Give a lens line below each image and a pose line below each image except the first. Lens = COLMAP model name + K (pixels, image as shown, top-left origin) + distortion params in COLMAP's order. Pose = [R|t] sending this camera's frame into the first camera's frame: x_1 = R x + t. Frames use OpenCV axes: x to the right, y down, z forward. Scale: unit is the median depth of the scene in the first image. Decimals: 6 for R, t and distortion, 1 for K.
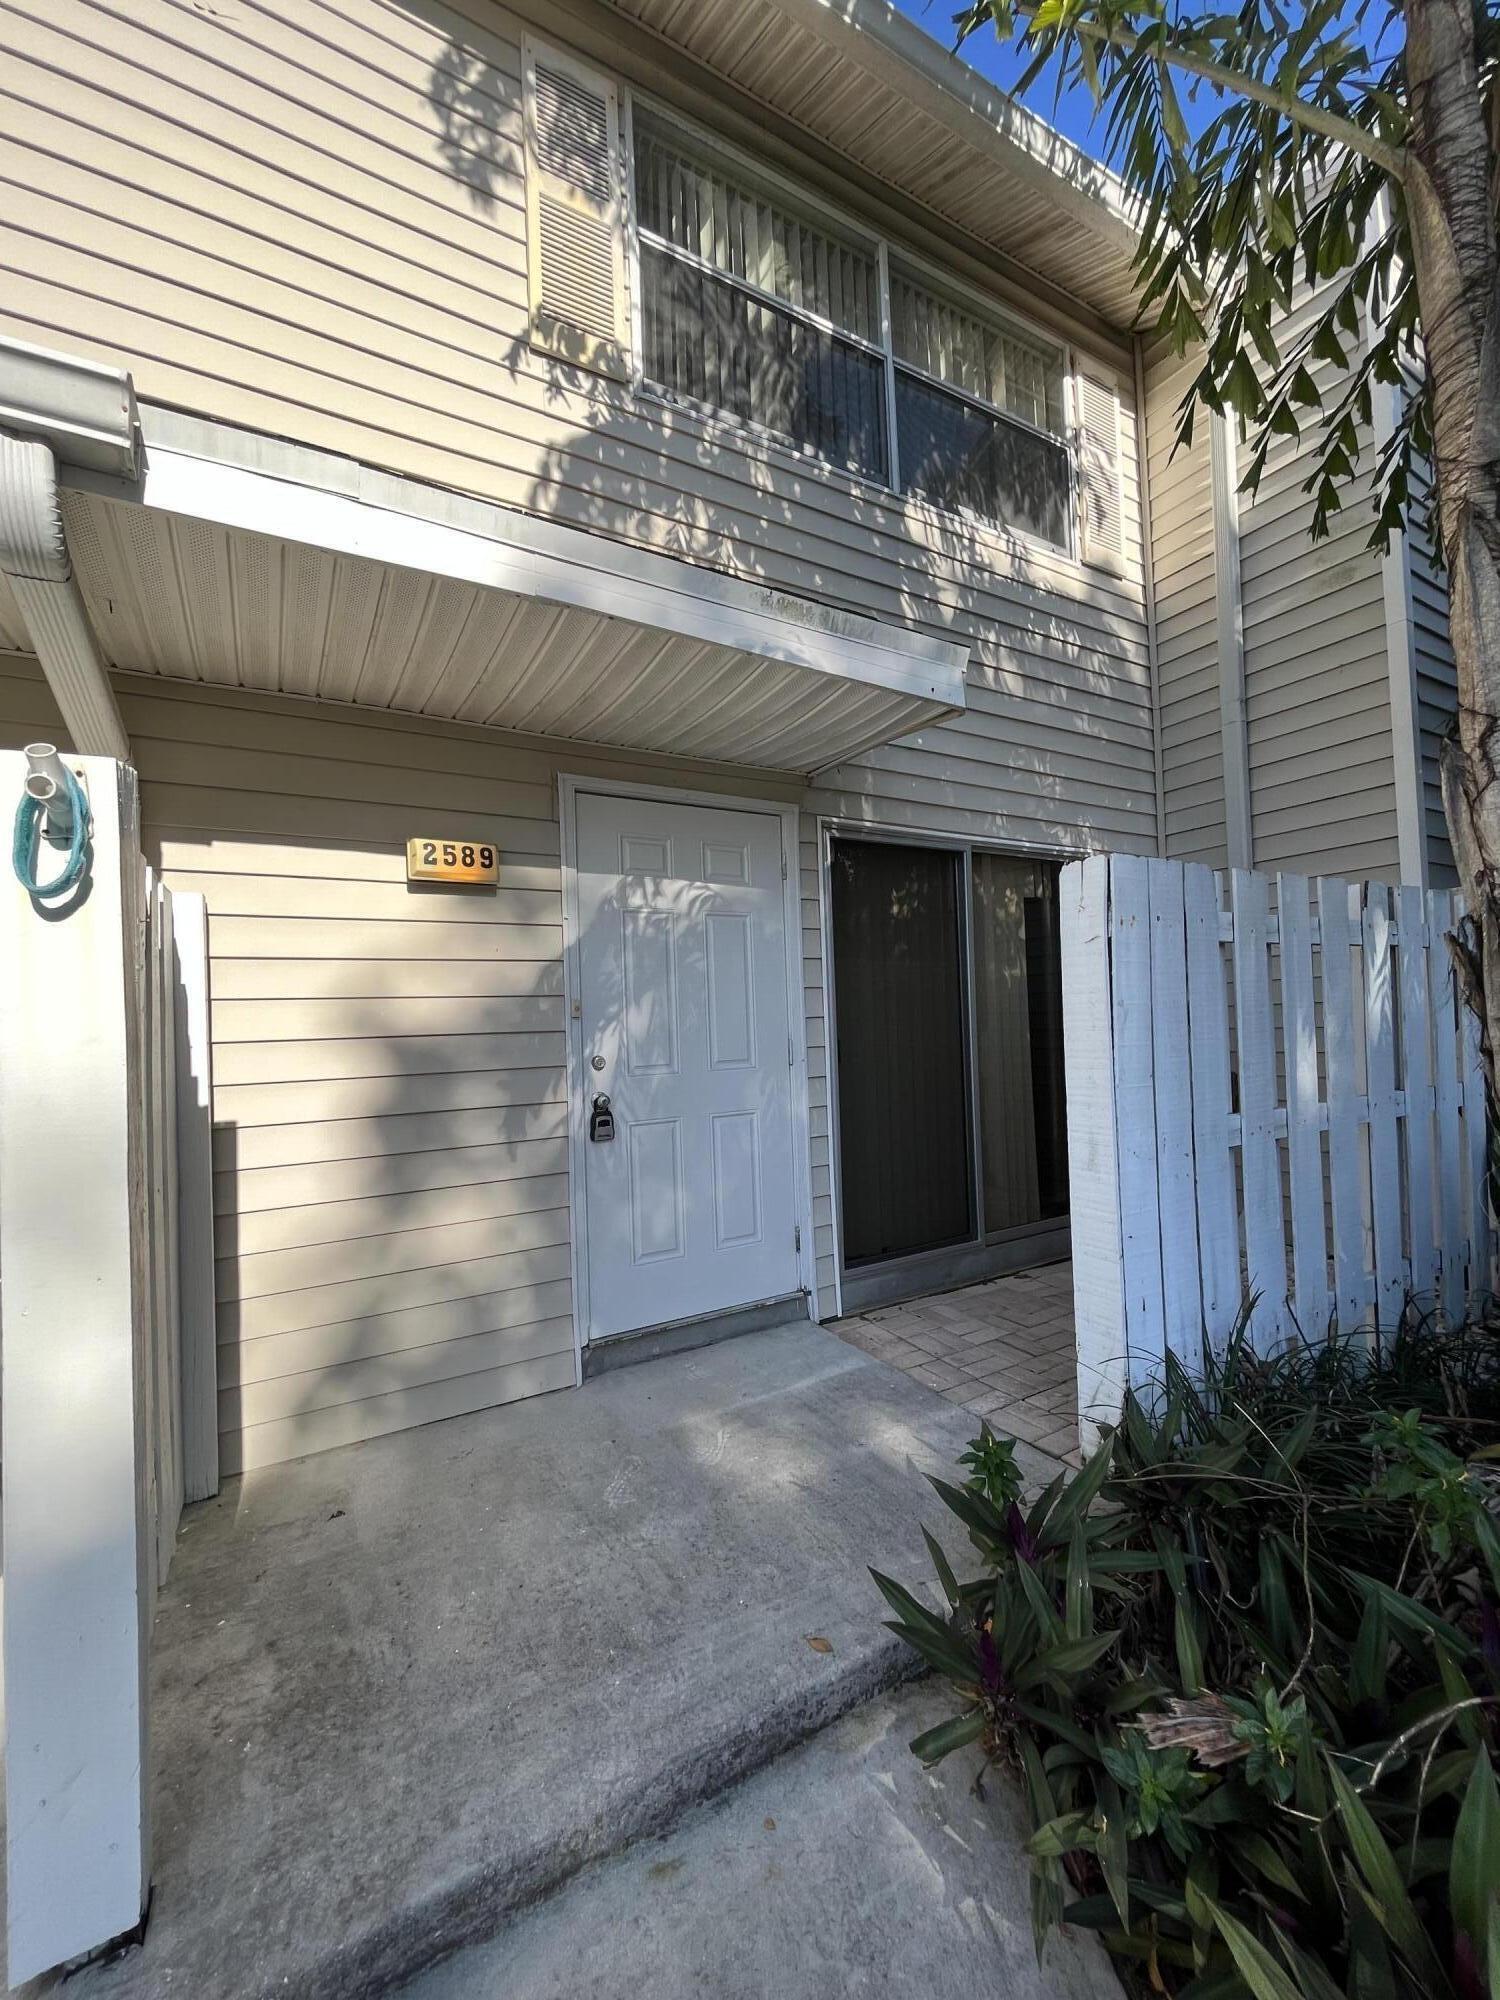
lens RADIAL K [[794.1, 0, 761.0], [0, 794.1, 989.0], [0, 0, 1]] dist [-0.010301, -0.000215]
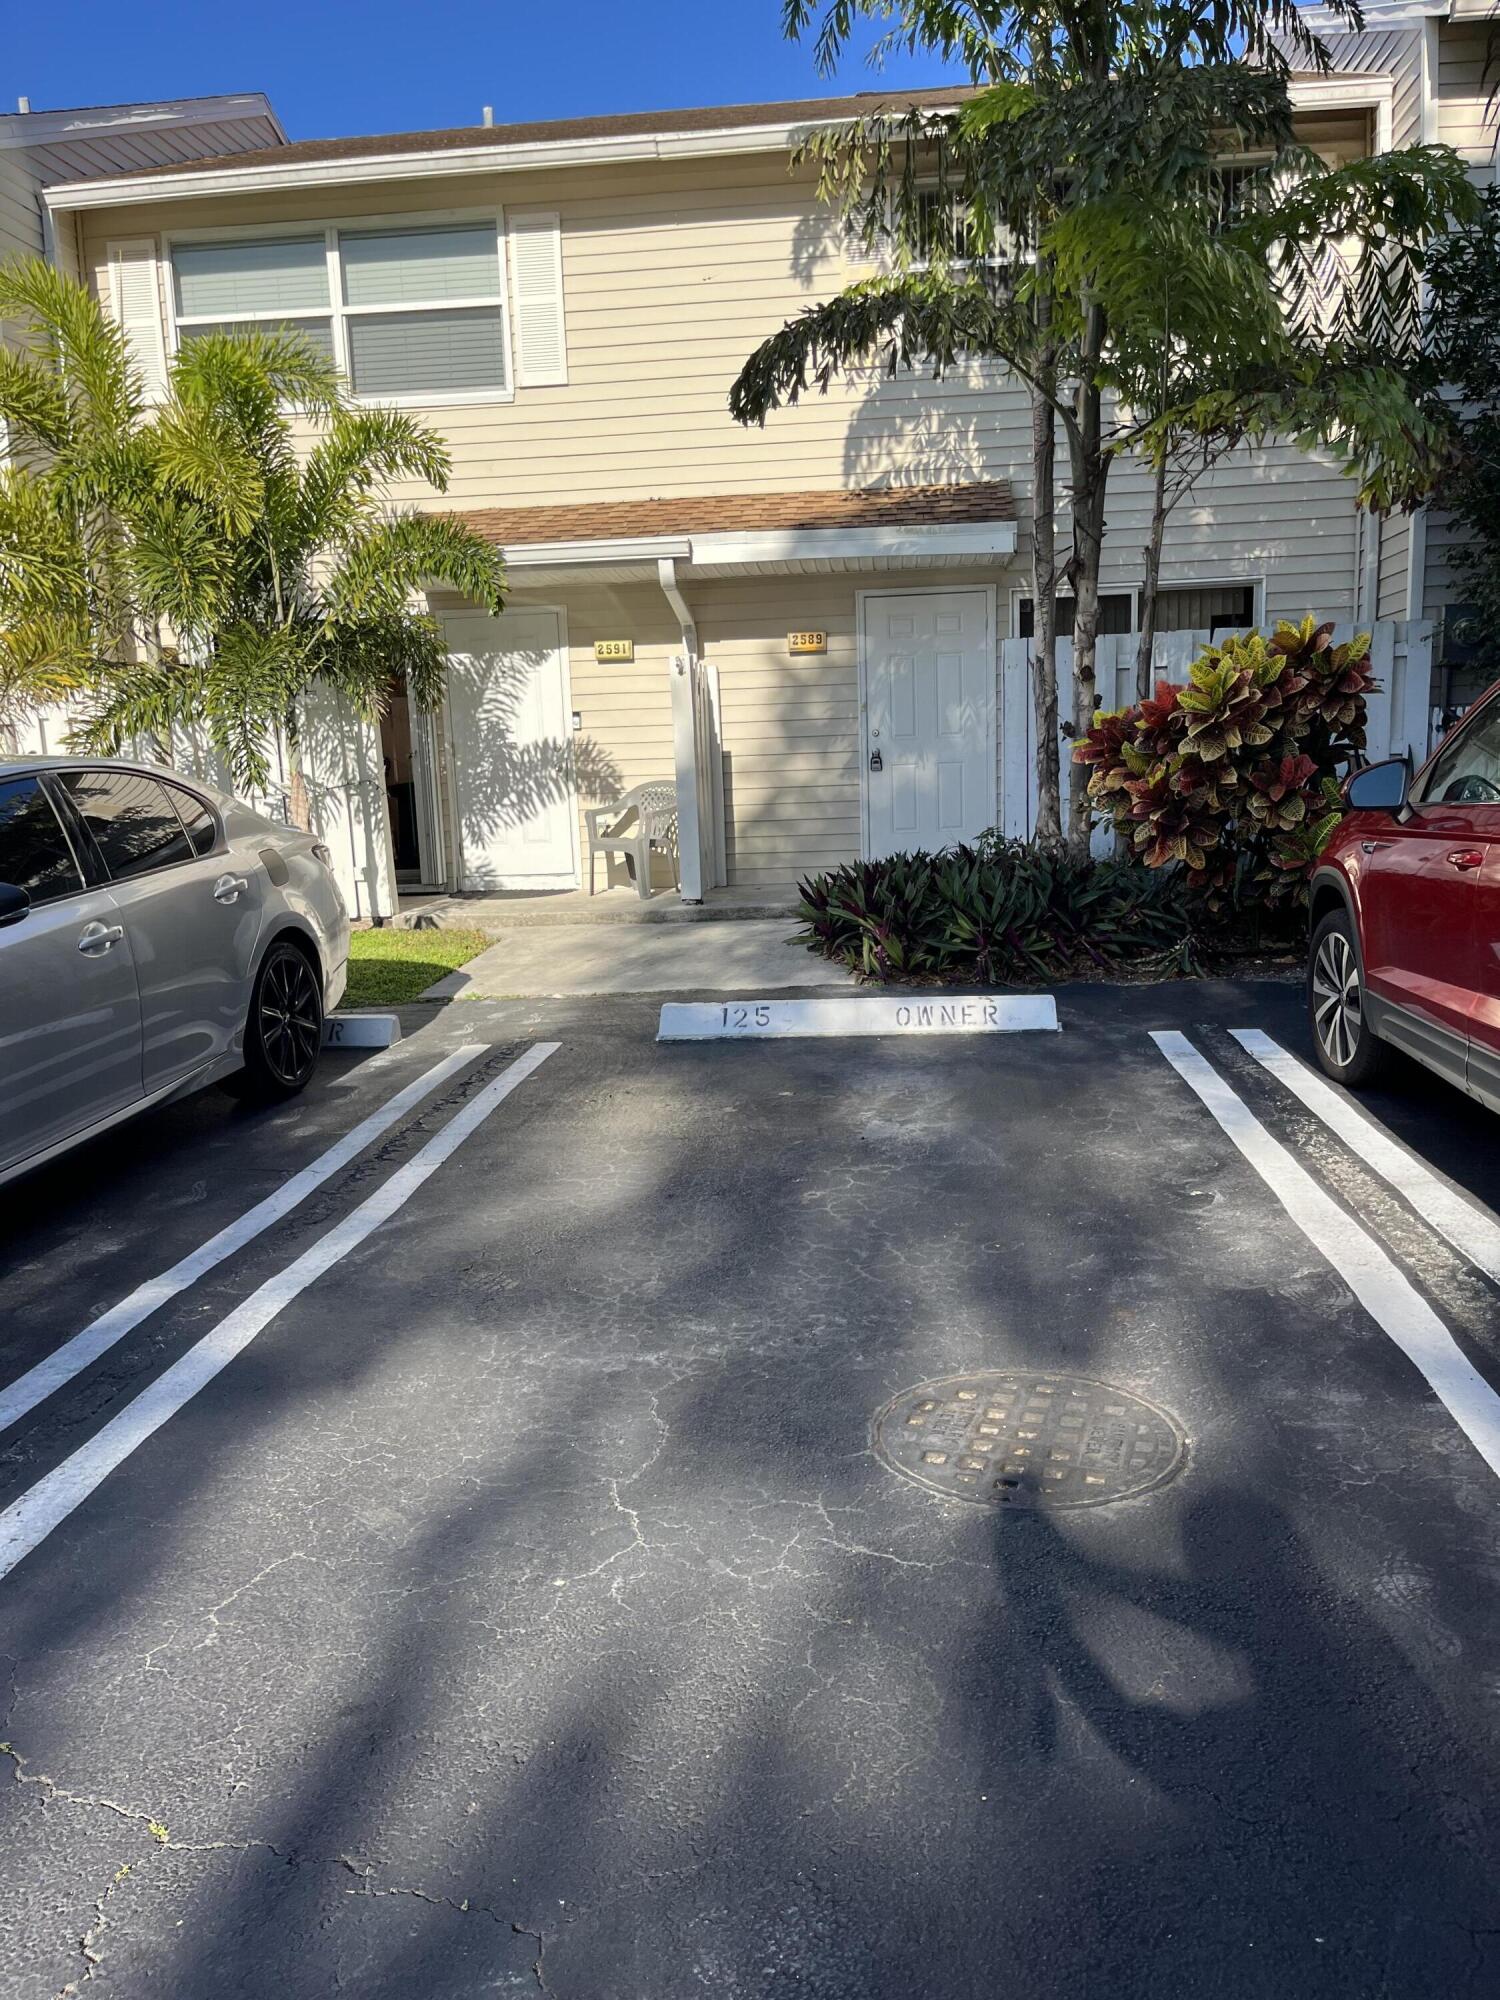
lens RADIAL K [[1512.0, 0, 757.6], [0, 1512.0, 1009.5], [0, 0, 1]] dist [0.070165, -0.024828]
pose [[0.798912, 0.093103, -0.594199, 2.183291], [0.027930, 0.981137, 0.191284, 0.038499], [0.600800, -0.169414, 0.781242, -2.662233]]
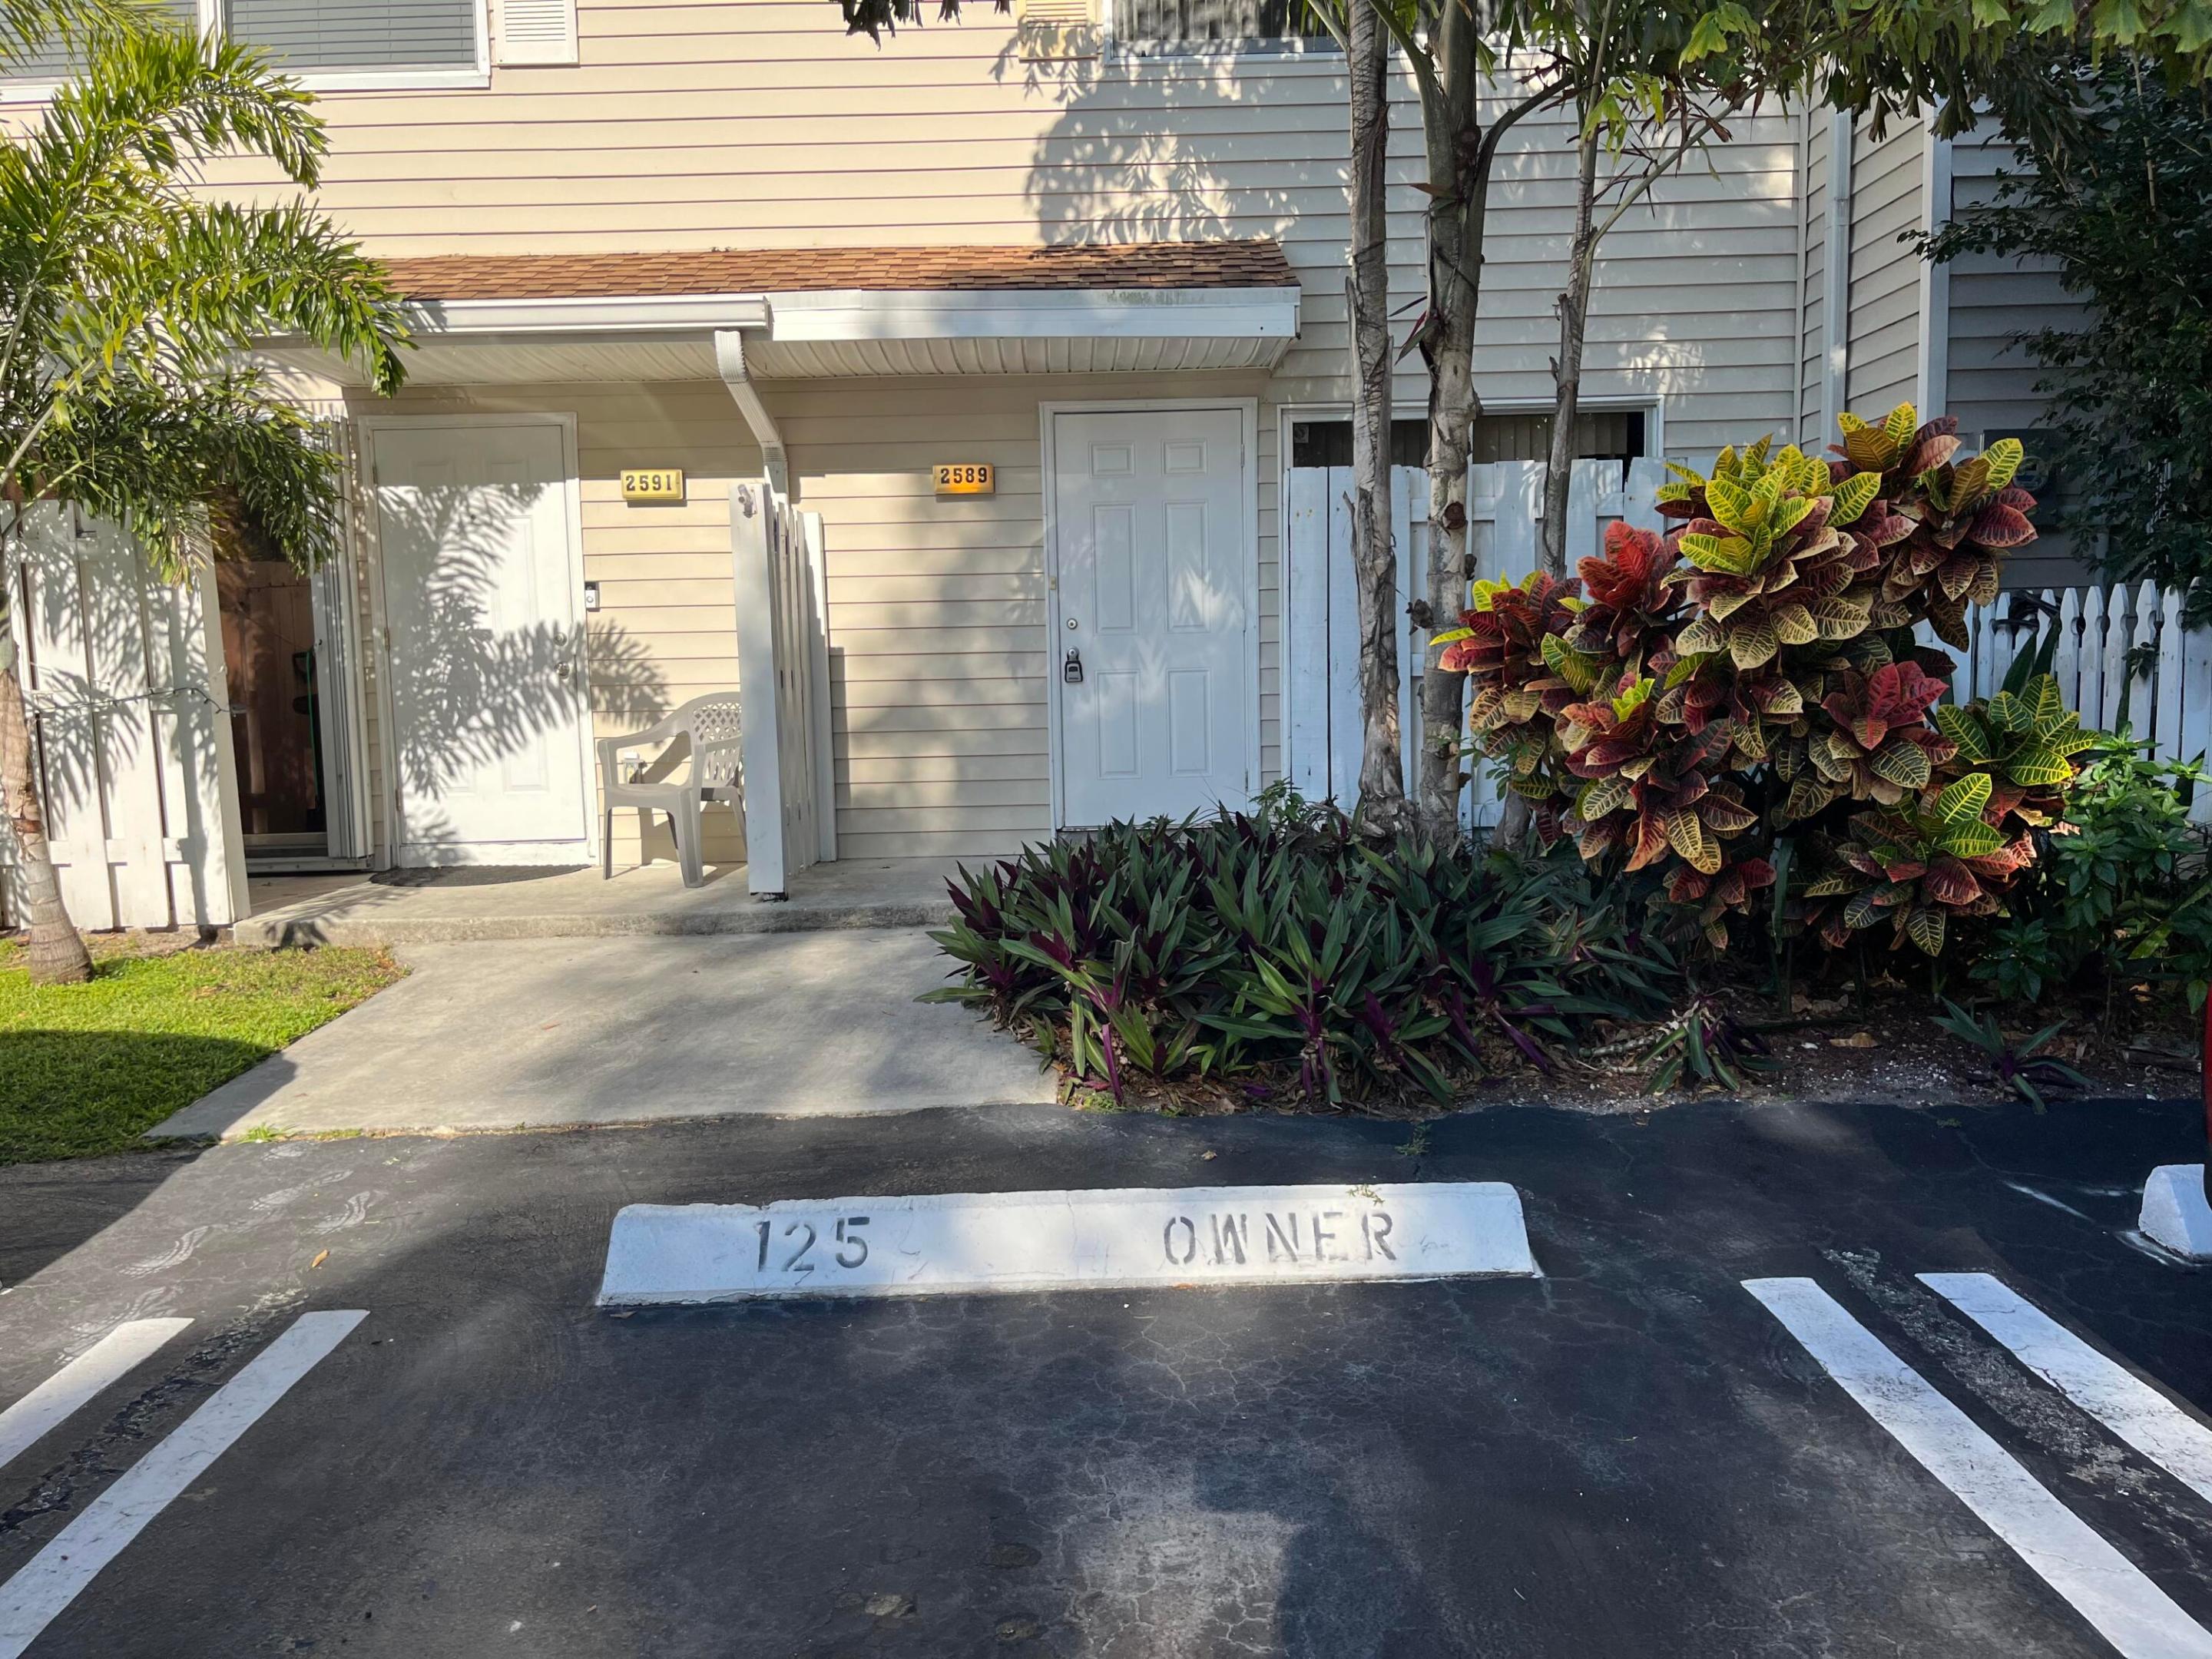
lens RADIAL K [[1672.3, 0, 1098.9], [0, 1672.3, 823.8], [0, 0, 1]] dist [0.070165, -0.024828]
pose [[0.859618, 0.051721, -0.508313, 1.408929], [0.012701, 0.992393, 0.122455, 0.092139], [0.510780, -0.111720, 0.852422, -1.546518]]
